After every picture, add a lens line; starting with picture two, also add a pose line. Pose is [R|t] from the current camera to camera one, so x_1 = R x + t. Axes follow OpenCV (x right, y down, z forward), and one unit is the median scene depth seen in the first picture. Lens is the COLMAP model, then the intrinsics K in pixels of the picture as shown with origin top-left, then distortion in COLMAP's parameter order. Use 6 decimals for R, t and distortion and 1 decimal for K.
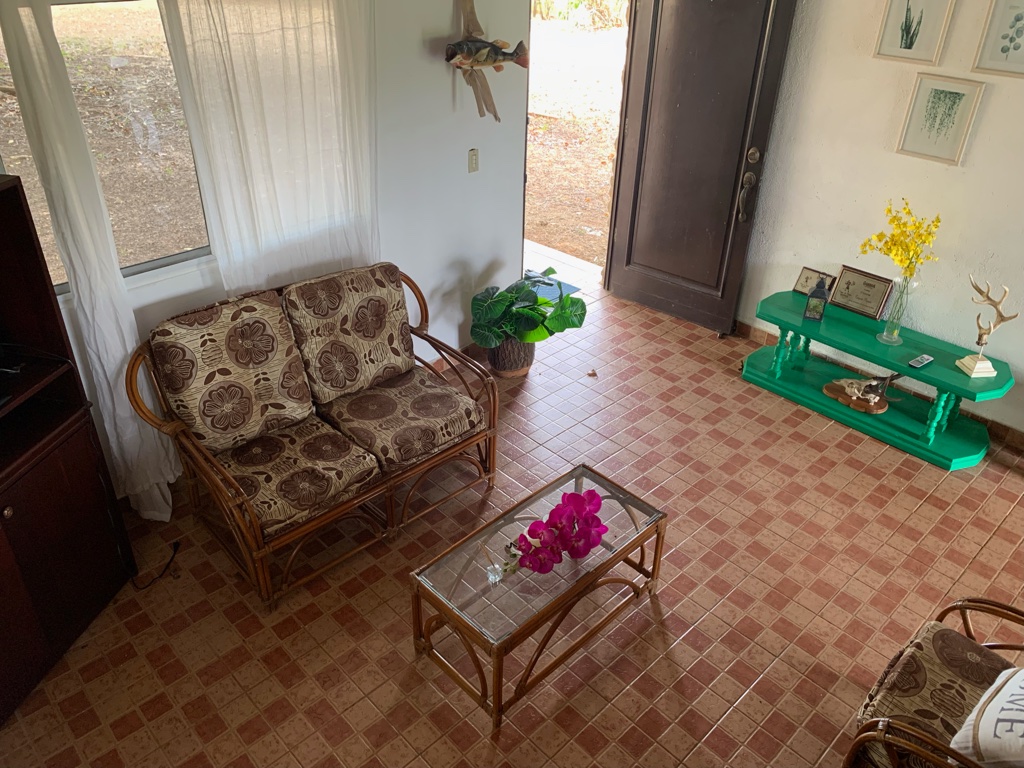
lens RADIAL K [[776.6, 0, 489.9], [0, 776.6, 373.5], [0, 0, 1]] dist [0.030074, -0.020447]
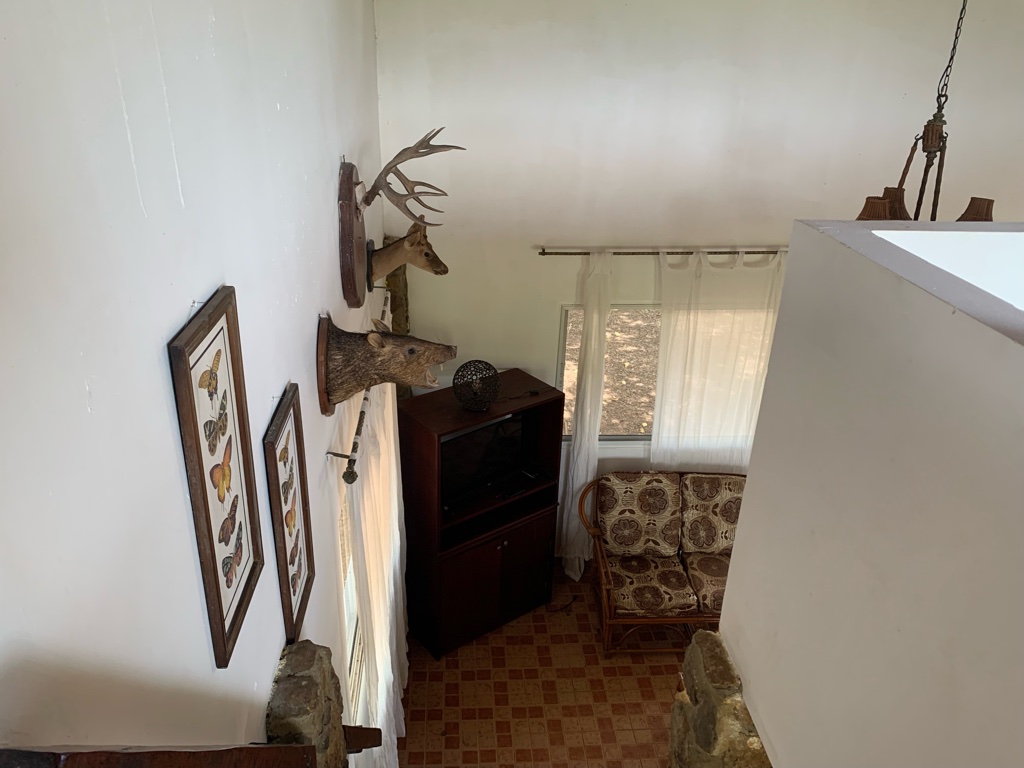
lens RADIAL K [[776.6, 0, 504.2], [0, 776.6, 373.9], [0, 0, 1]] dist [0.030074, -0.020447]
pose [[0.772931, 0.266692, -0.575720, 0.317565], [-0.342336, 0.939258, -0.024508, -0.138275], [0.534213, 0.216033, 0.817280, -0.556647]]
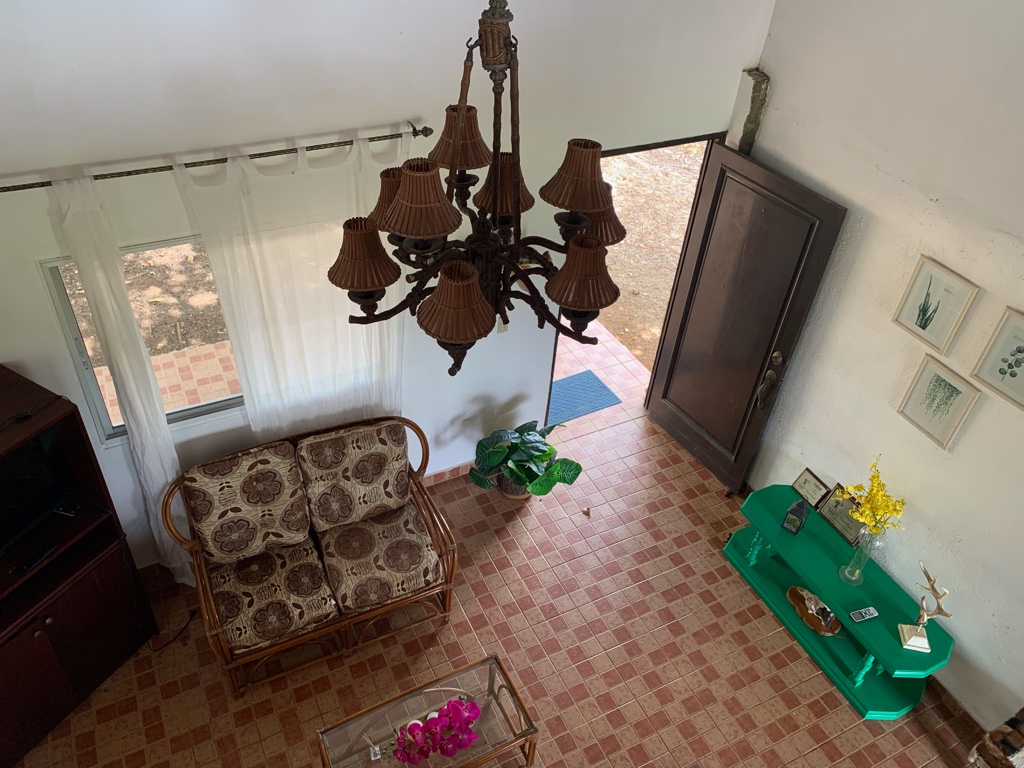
lens RADIAL K [[776.6, 0, 493.9], [0, 776.6, 371.1], [0, 0, 1]] dist [0.030074, -0.020447]
pose [[0.957072, 0.214836, -0.194575, 0.244579], [-0.187193, 0.970653, 0.150966, -0.462241], [0.221298, -0.108063, 0.969201, -0.105640]]
